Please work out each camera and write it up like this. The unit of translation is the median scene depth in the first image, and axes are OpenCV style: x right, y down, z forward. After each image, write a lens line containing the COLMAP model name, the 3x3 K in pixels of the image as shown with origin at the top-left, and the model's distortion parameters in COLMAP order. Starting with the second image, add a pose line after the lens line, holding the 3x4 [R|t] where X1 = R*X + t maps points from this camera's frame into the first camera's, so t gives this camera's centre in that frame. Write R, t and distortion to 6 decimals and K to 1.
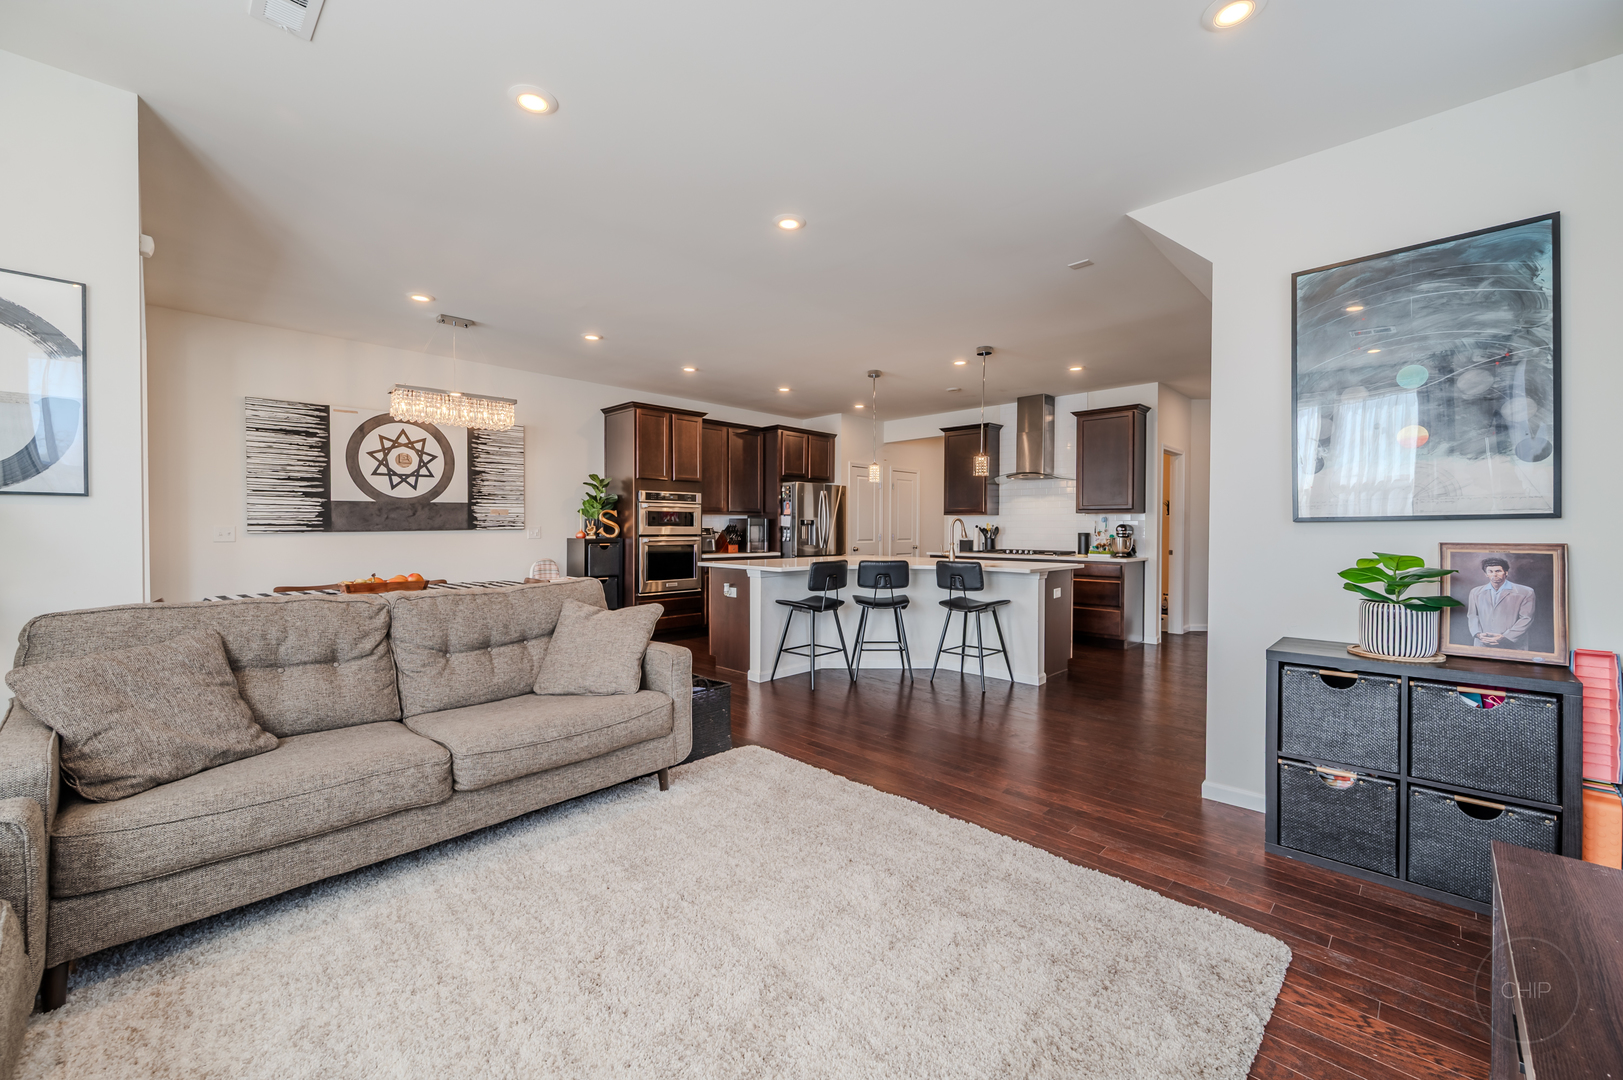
lens RADIAL K [[644.1, 0, 811.5], [0, 644.1, 540.0], [0, 0, 1]] dist [-0.001386, -0.000040]
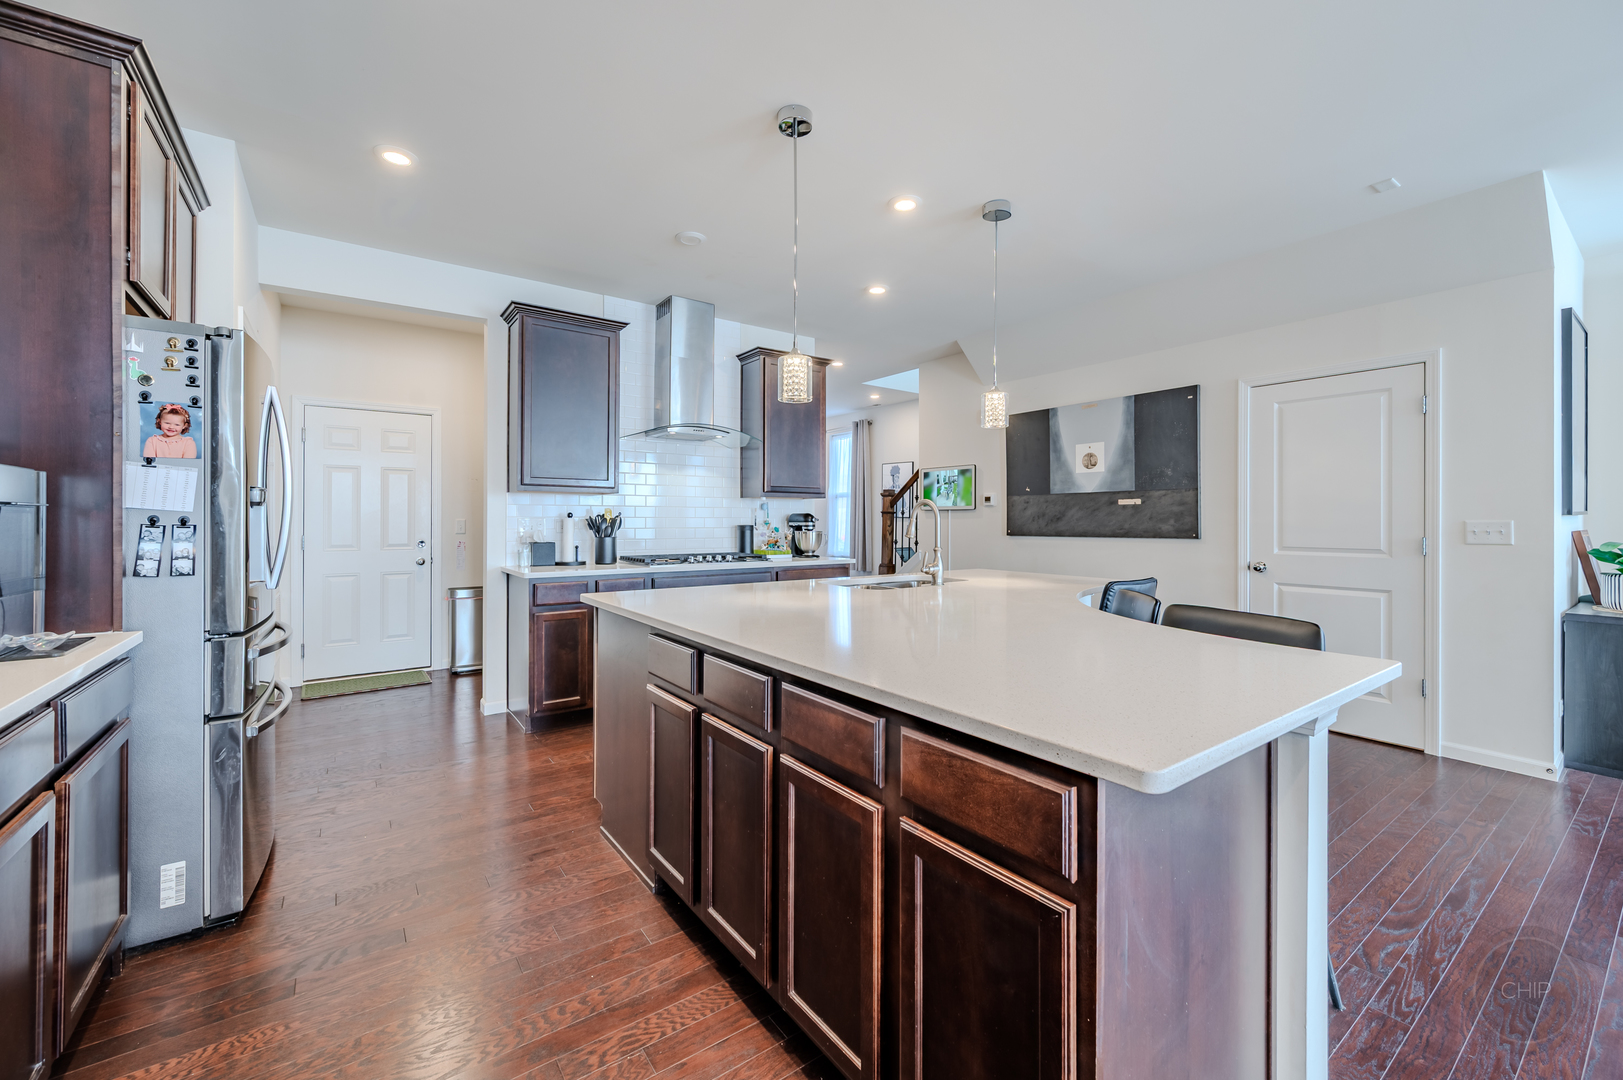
lens RADIAL K [[649.7, 0, 810.8], [0, 649.7, 526.1], [0, 0, 1]] dist [-0.000017, -0.000022]
pose [[0.173081, -0.012191, 0.984832, -0.271698], [0.015524, 0.999833, 0.009649, -0.017054], [-0.984785, 0.013619, 0.173241, 0.879043]]
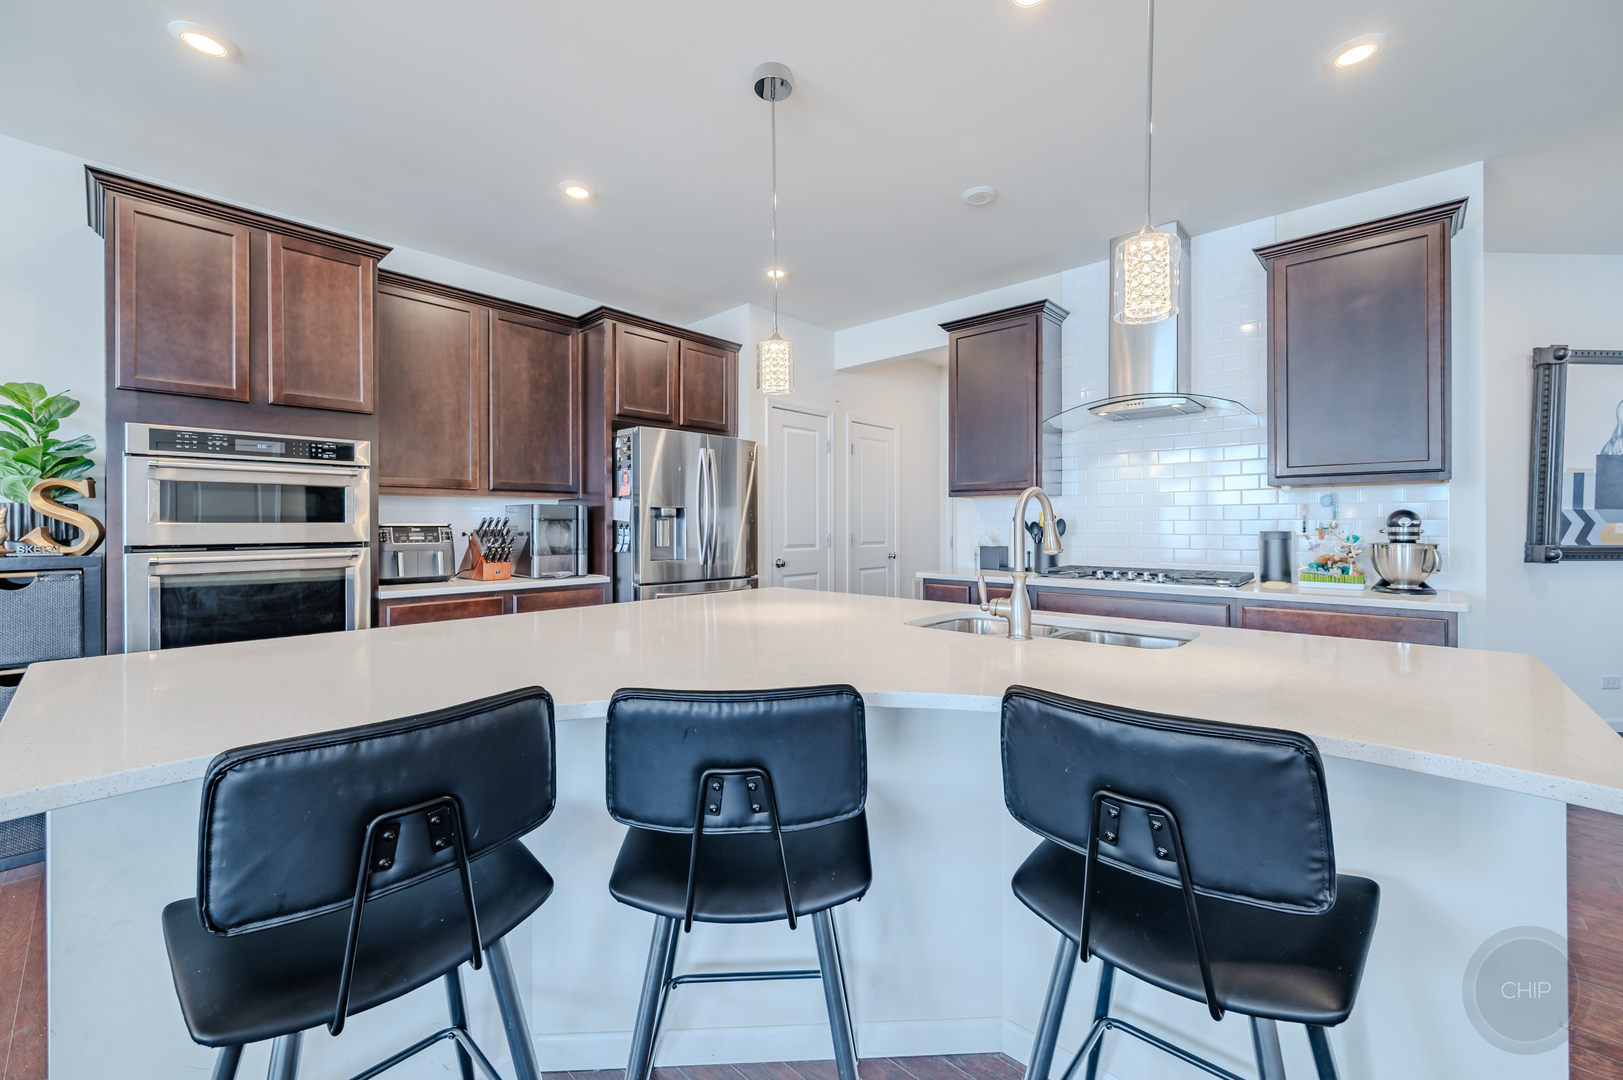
lens RADIAL K [[649.7, 0, 810.8], [0, 649.7, 526.1], [0, 0, 1]] dist [-0.000017, -0.000022]
pose [[0.999345, -0.006477, 0.035605, 0.098768], [0.007035, 0.999854, -0.015592, -0.010888], [-0.035499, 0.015832, 0.999244, 0.617388]]
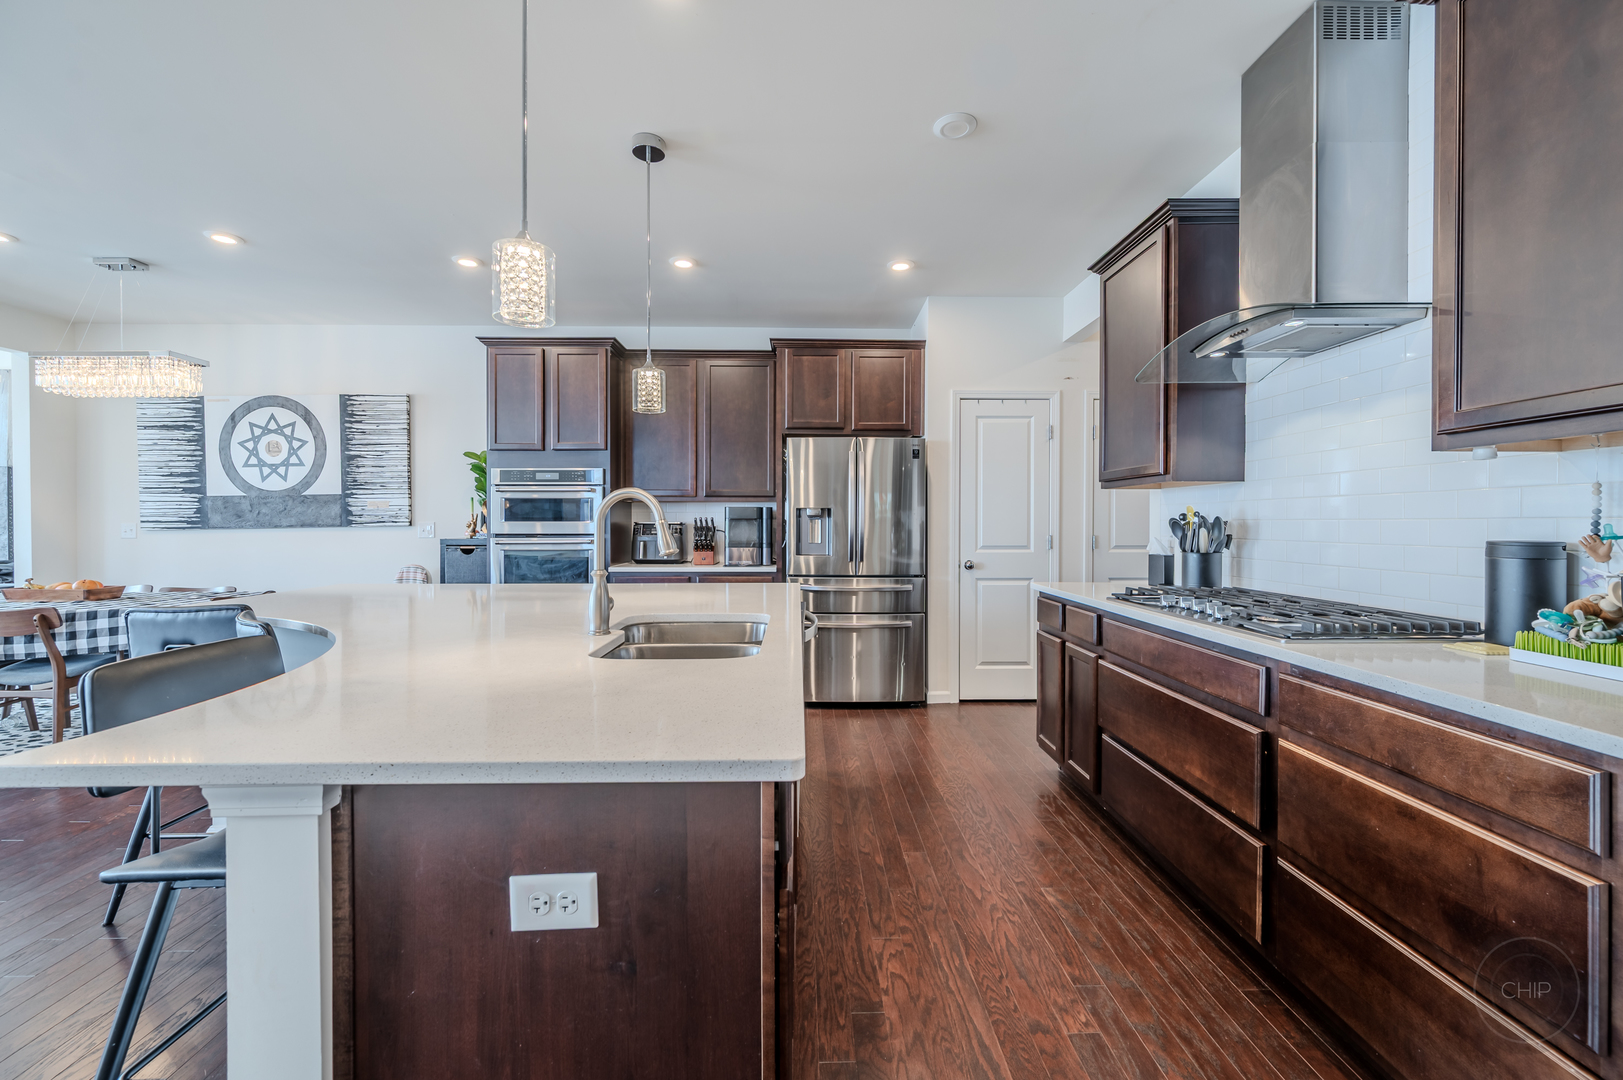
lens RADIAL K [[649.7, 0, 810.8], [0, 649.7, 526.1], [0, 0, 1]] dist [-0.000017, -0.000022]
pose [[0.713108, 0.000097, -0.701055, 0.439800], [-0.010084, 0.999898, -0.010119, -0.012744], [0.700982, 0.014285, 0.713036, 0.740598]]
